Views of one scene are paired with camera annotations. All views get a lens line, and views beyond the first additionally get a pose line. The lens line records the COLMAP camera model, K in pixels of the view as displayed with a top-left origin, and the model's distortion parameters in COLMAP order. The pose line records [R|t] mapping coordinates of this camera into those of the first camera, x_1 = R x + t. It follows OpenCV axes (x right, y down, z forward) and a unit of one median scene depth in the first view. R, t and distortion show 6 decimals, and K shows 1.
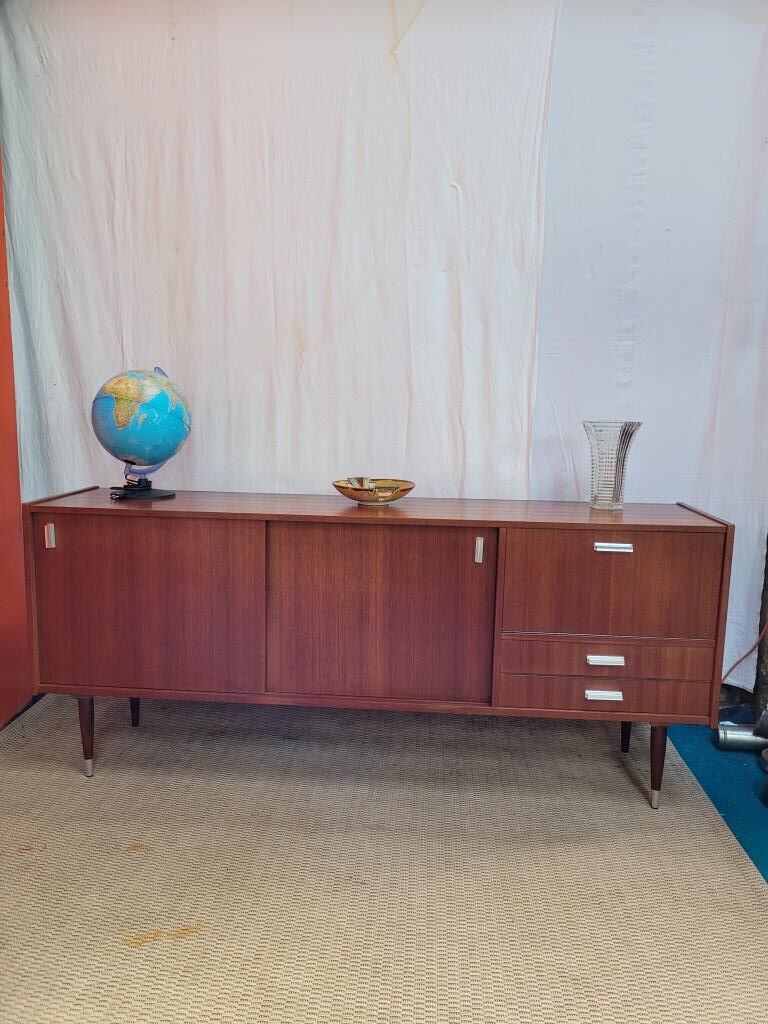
lens RADIAL K [[784.1, 0, 383.5], [0, 784.1, 519.3], [0, 0, 1]] dist [0.047552, -0.045558]
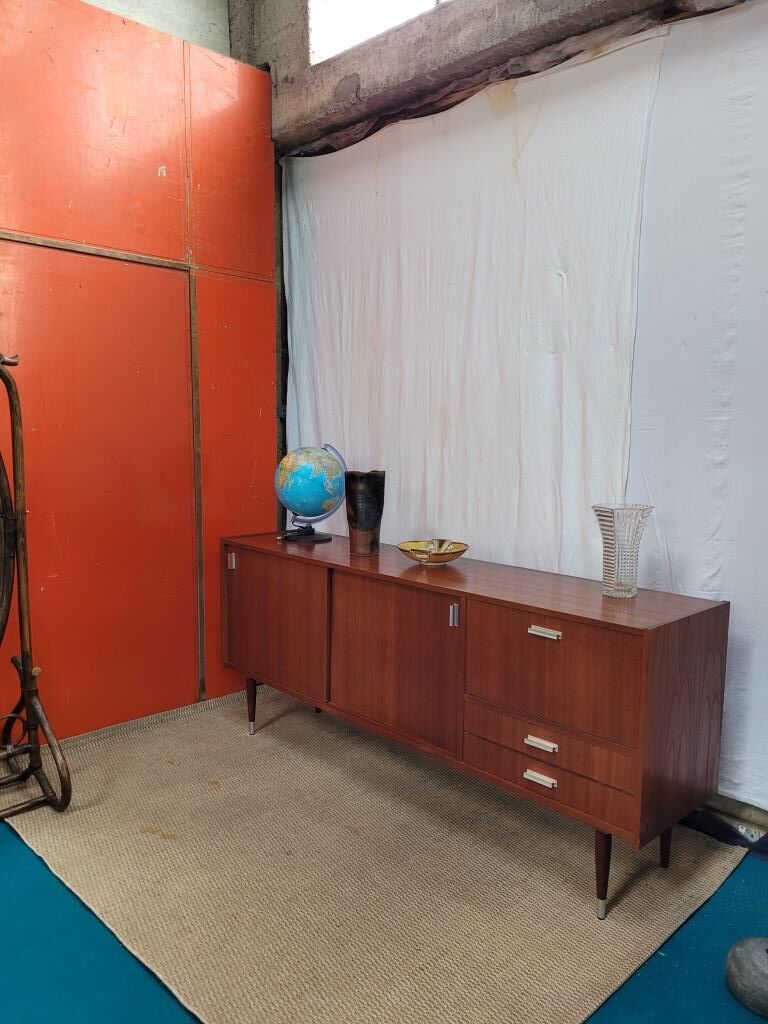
lens RADIAL K [[784.1, 0, 387.4], [0, 784.1, 516.5], [0, 0, 1]] dist [0.047552, -0.045558]
pose [[0.742358, 0.071036, -0.666227, 0.722840], [-0.099994, 0.994974, -0.005332, -0.078013], [0.662500, 0.070577, 0.745730, 0.089816]]
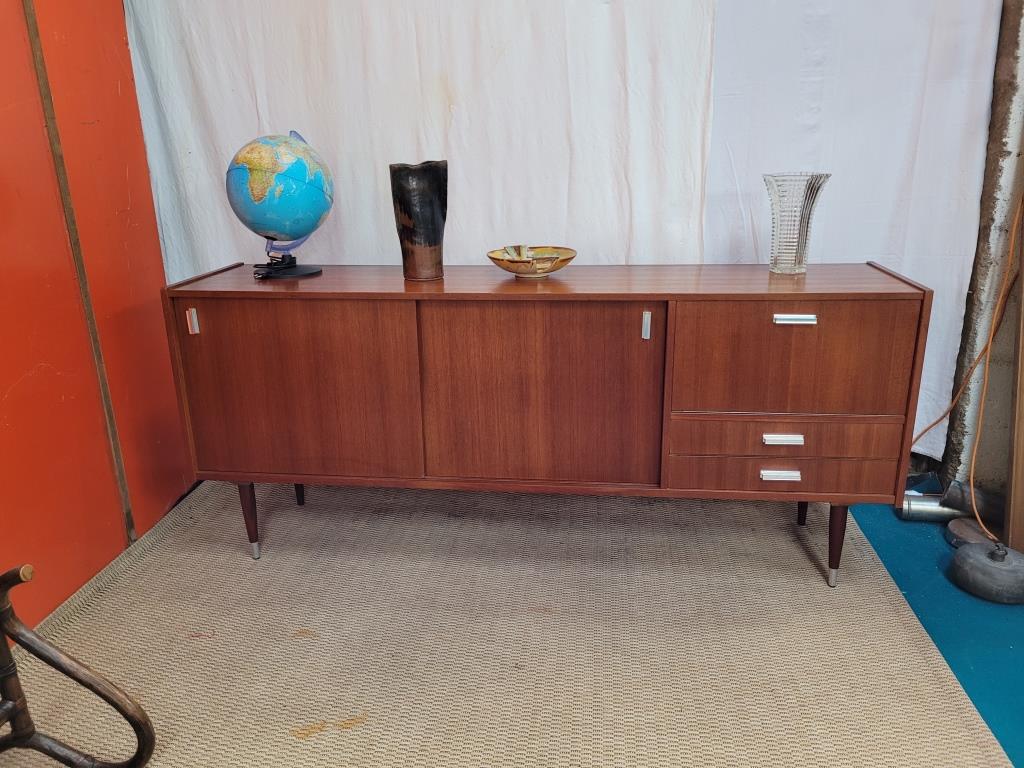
lens RADIAL K [[784.1, 0, 514.4], [0, 784.1, 385.6], [0, 0, 1]] dist [0.047552, -0.045558]
pose [[0.998197, -0.023150, -0.055373, 0.015227], [0.031218, 0.988254, 0.149599, -0.031185], [0.051259, -0.151058, 0.987195, 0.064054]]
